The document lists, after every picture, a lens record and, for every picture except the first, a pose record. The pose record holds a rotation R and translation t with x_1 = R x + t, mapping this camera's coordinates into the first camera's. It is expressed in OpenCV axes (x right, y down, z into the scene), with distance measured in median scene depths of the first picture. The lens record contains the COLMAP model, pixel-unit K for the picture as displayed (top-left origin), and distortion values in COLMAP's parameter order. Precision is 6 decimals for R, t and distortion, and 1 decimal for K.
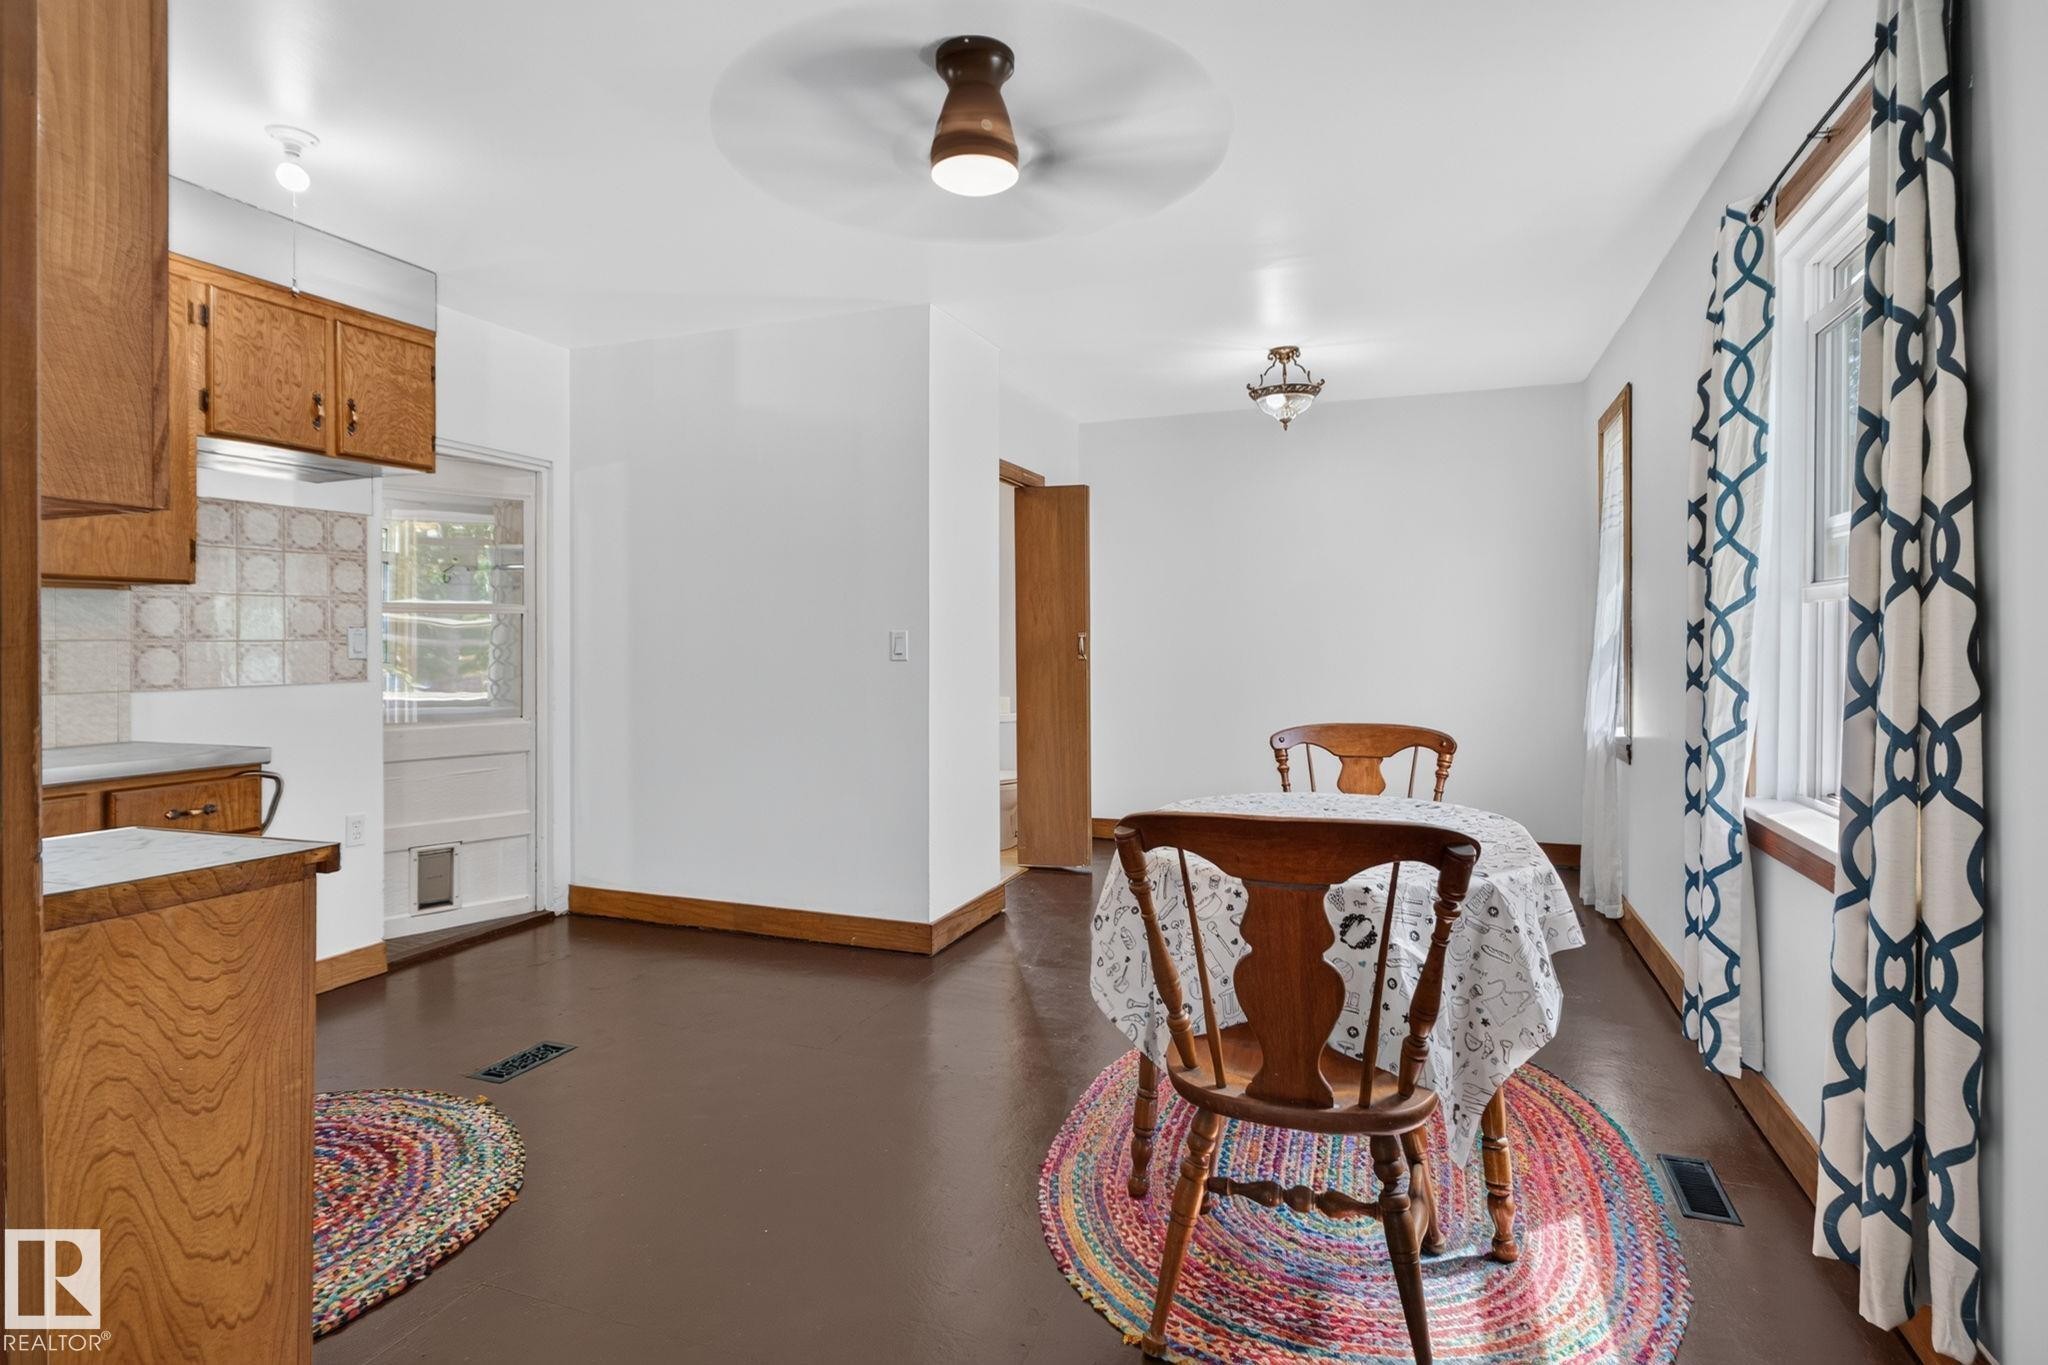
lens RADIAL K [[1053.5, 0, 1017.6], [0, 1053.5, 633.9], [0, 0, 1]] dist [-0.002324, -0.000662]
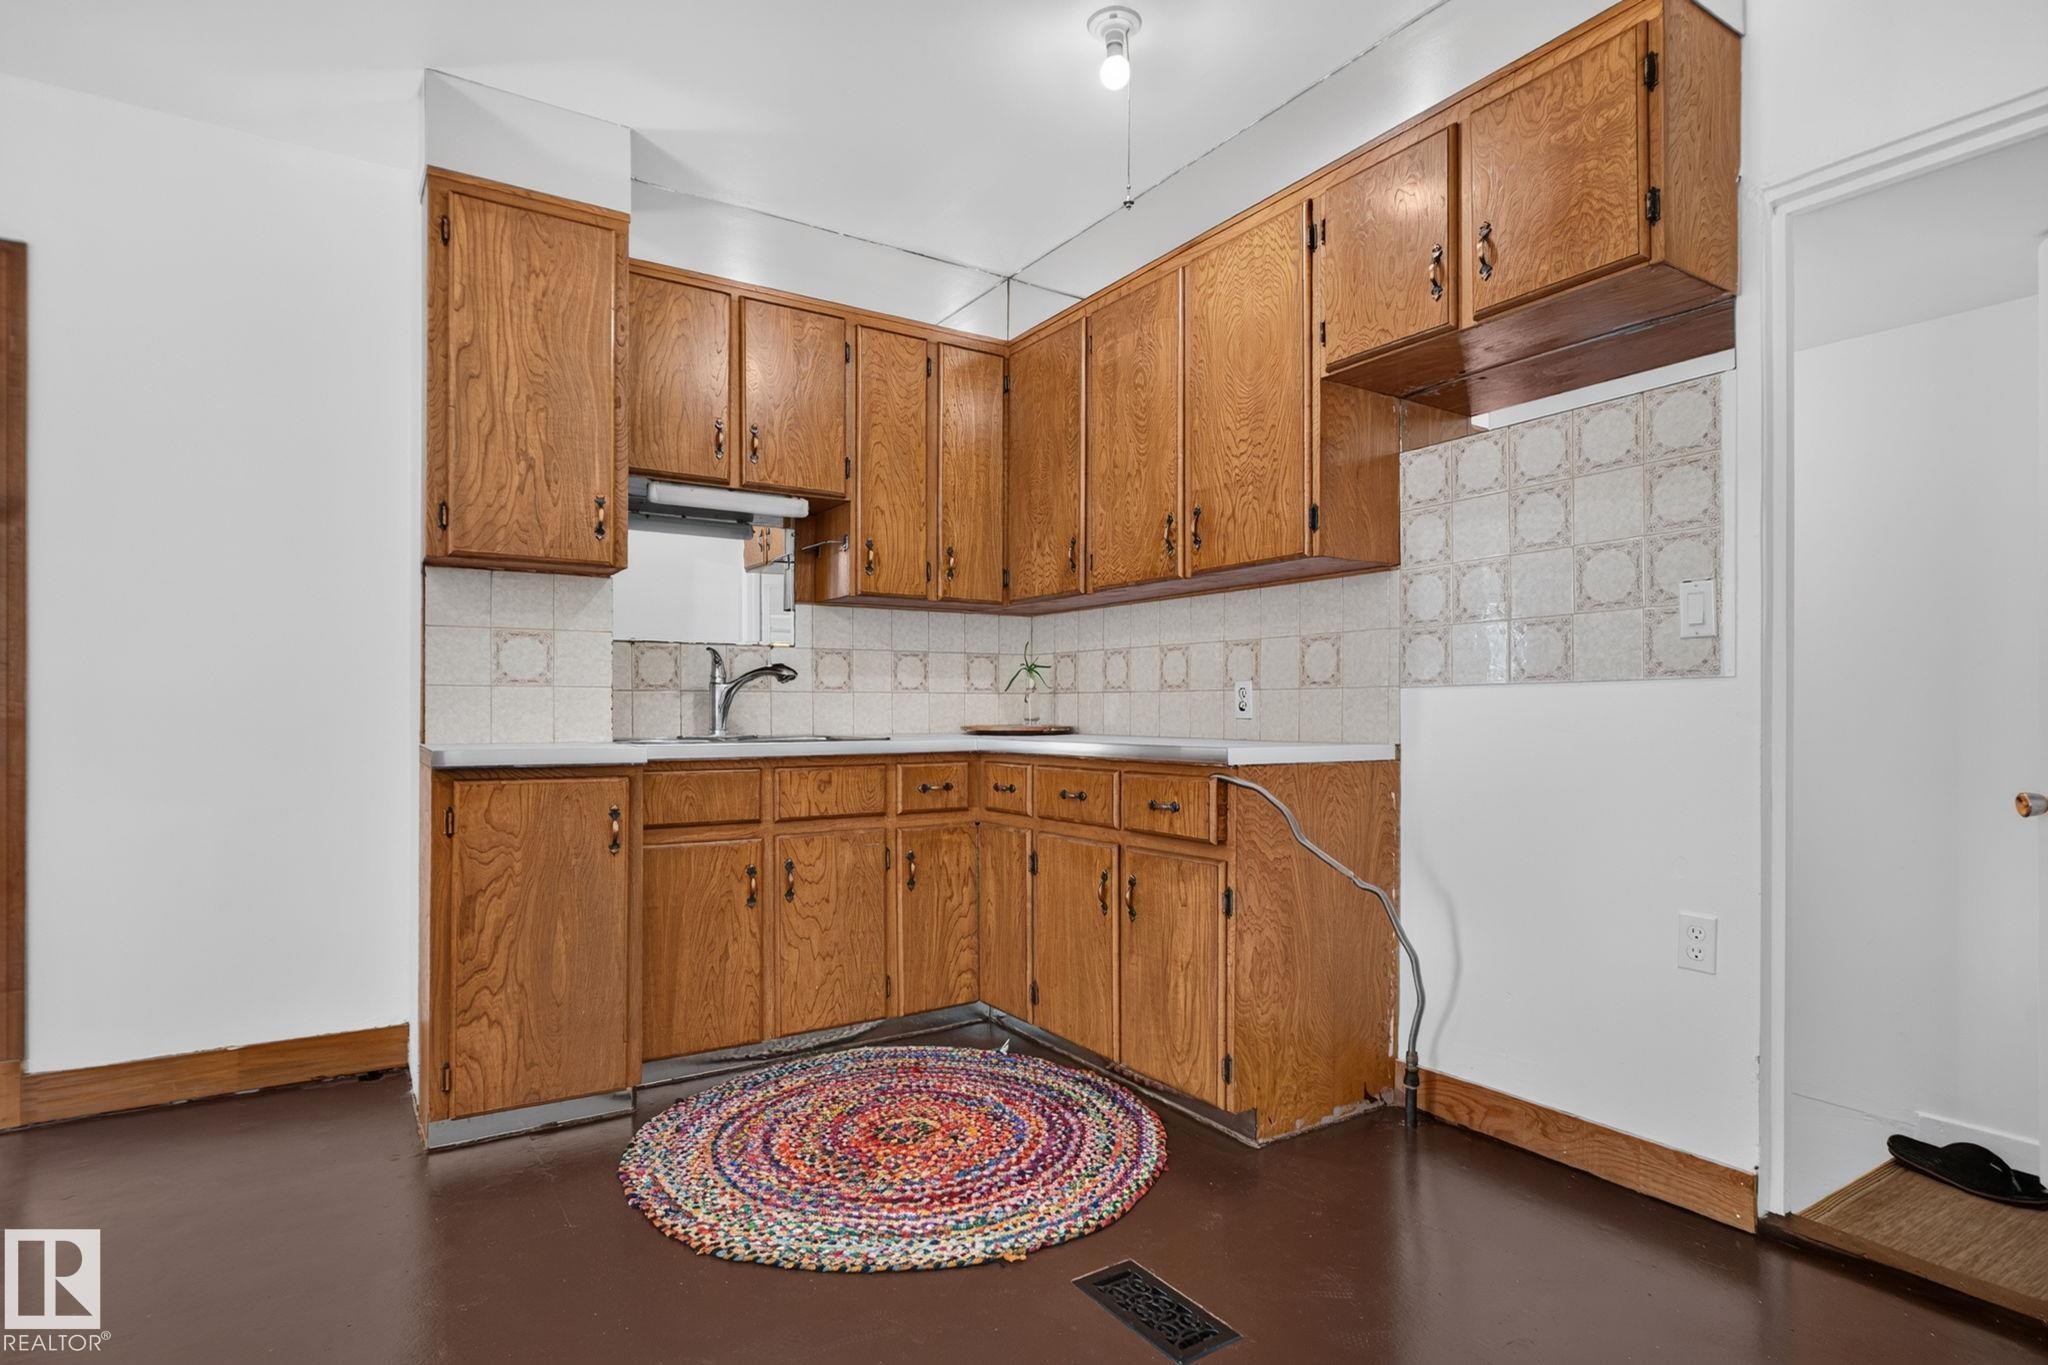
lens RADIAL K [[1065.9, 0, 1024.0], [0, 1065.9, 709.4], [0, 0, 1]] dist [-0.001521, 0.000425]
pose [[-0.587843, 0.003296, -0.808968, 0.056812], [0.009045, 0.999956, -0.002498, 0.085149], [0.808924, -0.008786, -0.587847, 1.473250]]
